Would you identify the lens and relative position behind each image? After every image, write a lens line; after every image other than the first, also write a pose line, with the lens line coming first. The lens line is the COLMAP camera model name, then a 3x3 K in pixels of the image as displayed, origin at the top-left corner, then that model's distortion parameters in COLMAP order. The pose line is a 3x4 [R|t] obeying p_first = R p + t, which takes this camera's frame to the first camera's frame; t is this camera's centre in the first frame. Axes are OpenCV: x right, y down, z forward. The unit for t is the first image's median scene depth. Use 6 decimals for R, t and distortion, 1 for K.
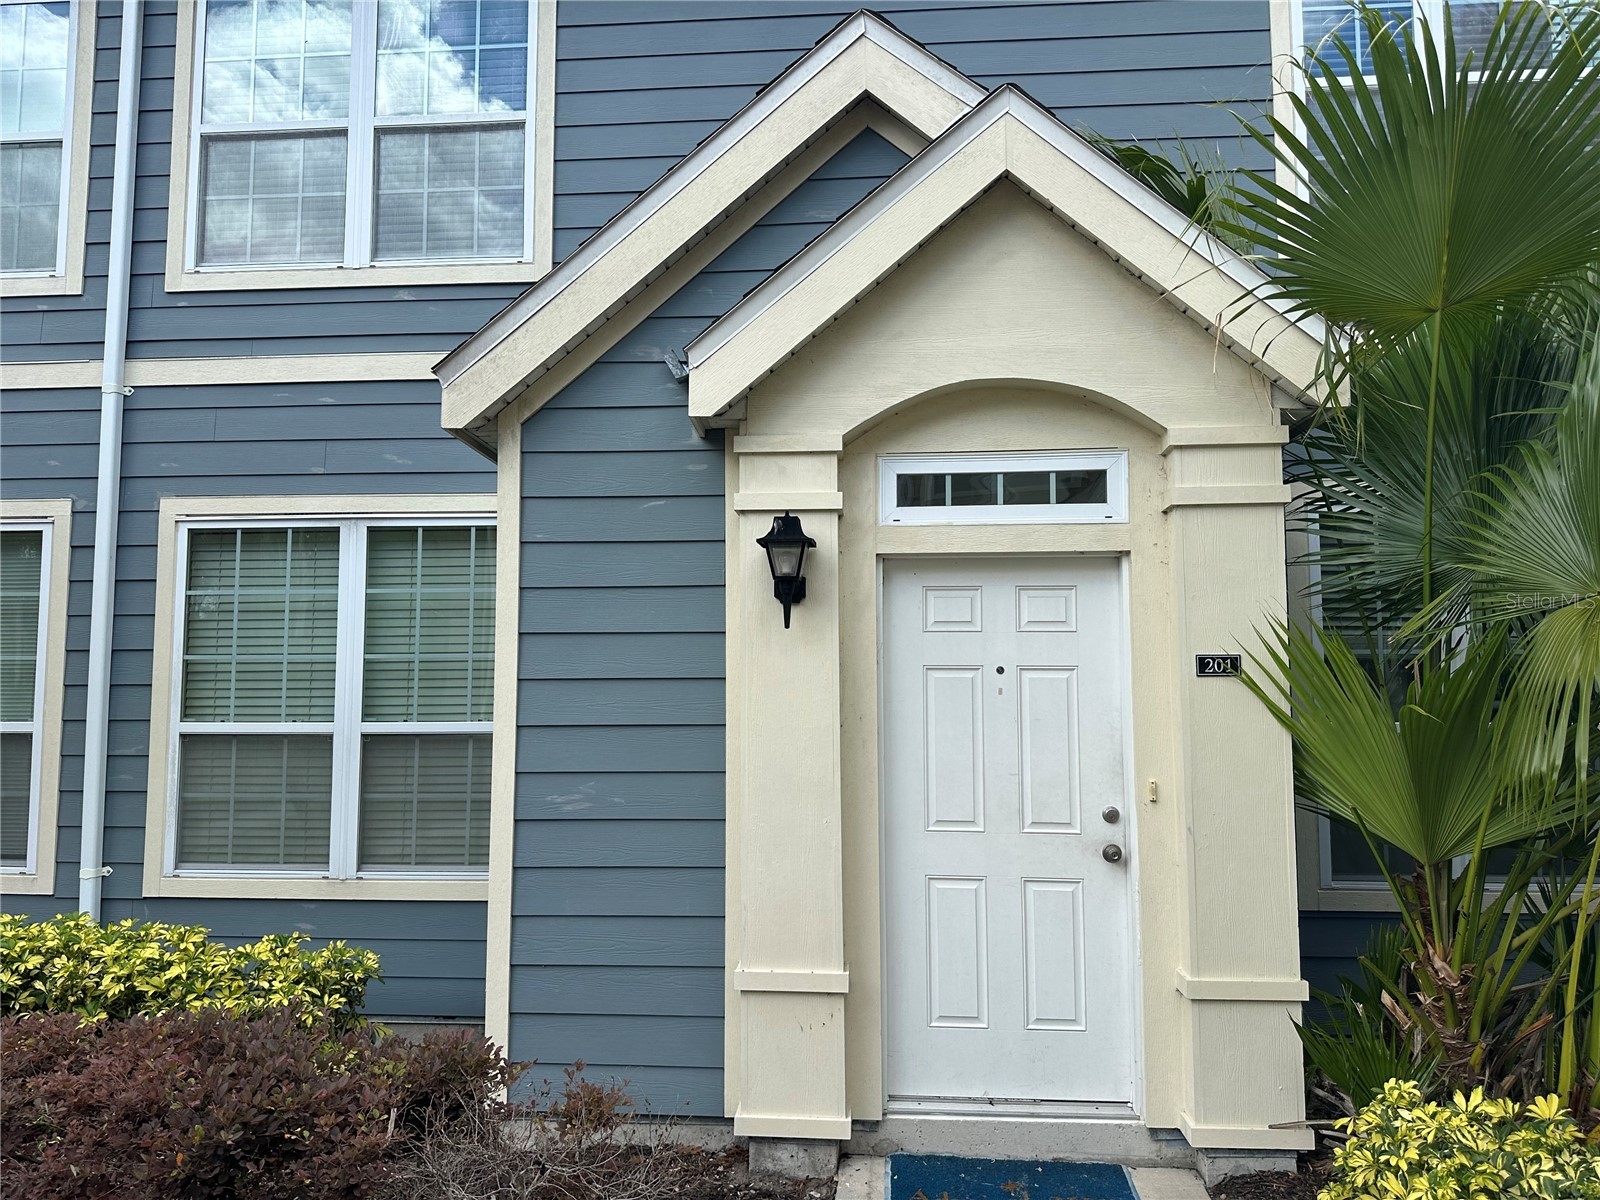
lens RADIAL K [[1134.3, 0, 799.3], [0, 1134.3, 607.6], [0, 0, 1]] dist [0.141183, -0.229830]
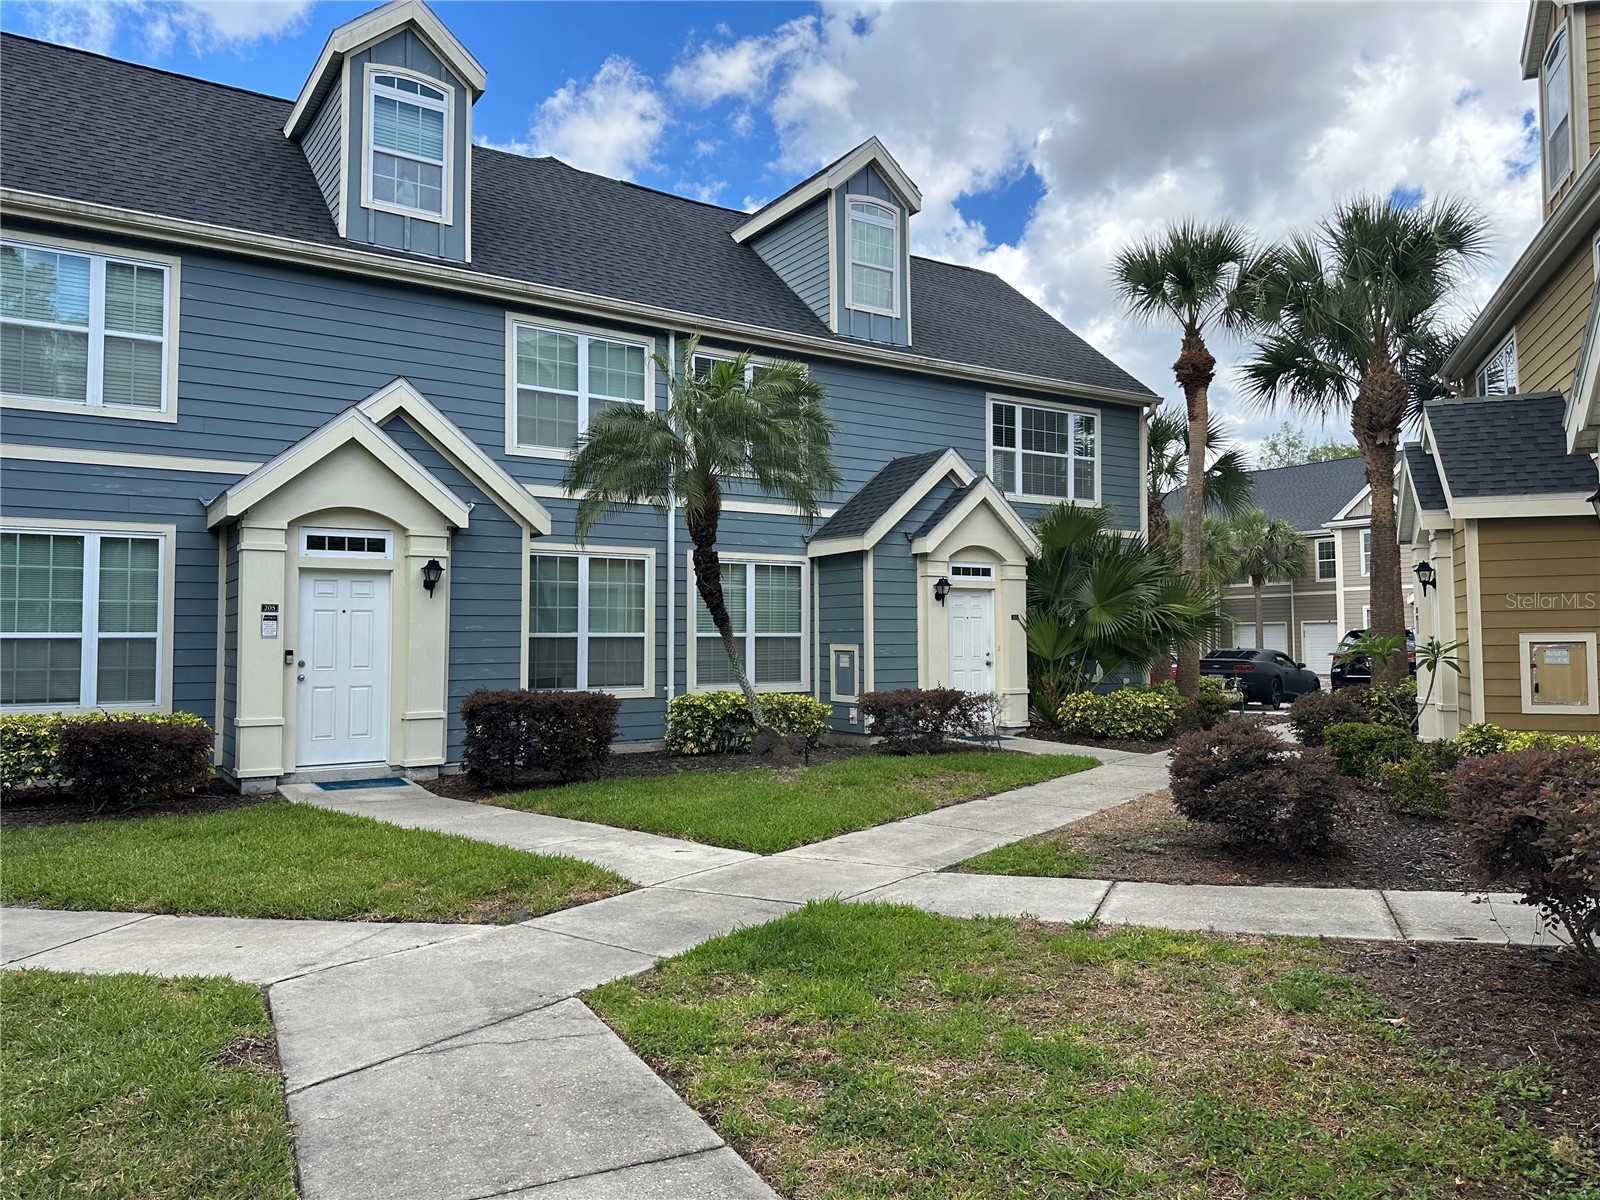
lens RADIAL K [[1134.3, 0, 799.3], [0, 1134.3, 607.6], [0, 0, 1]] dist [0.141183, -0.229830]
pose [[0.781069, 0.017008, 0.624213, -2.742091], [-0.046431, 0.998444, 0.030894, -0.075062], [-0.622716, -0.053113, 0.780643, -1.703409]]
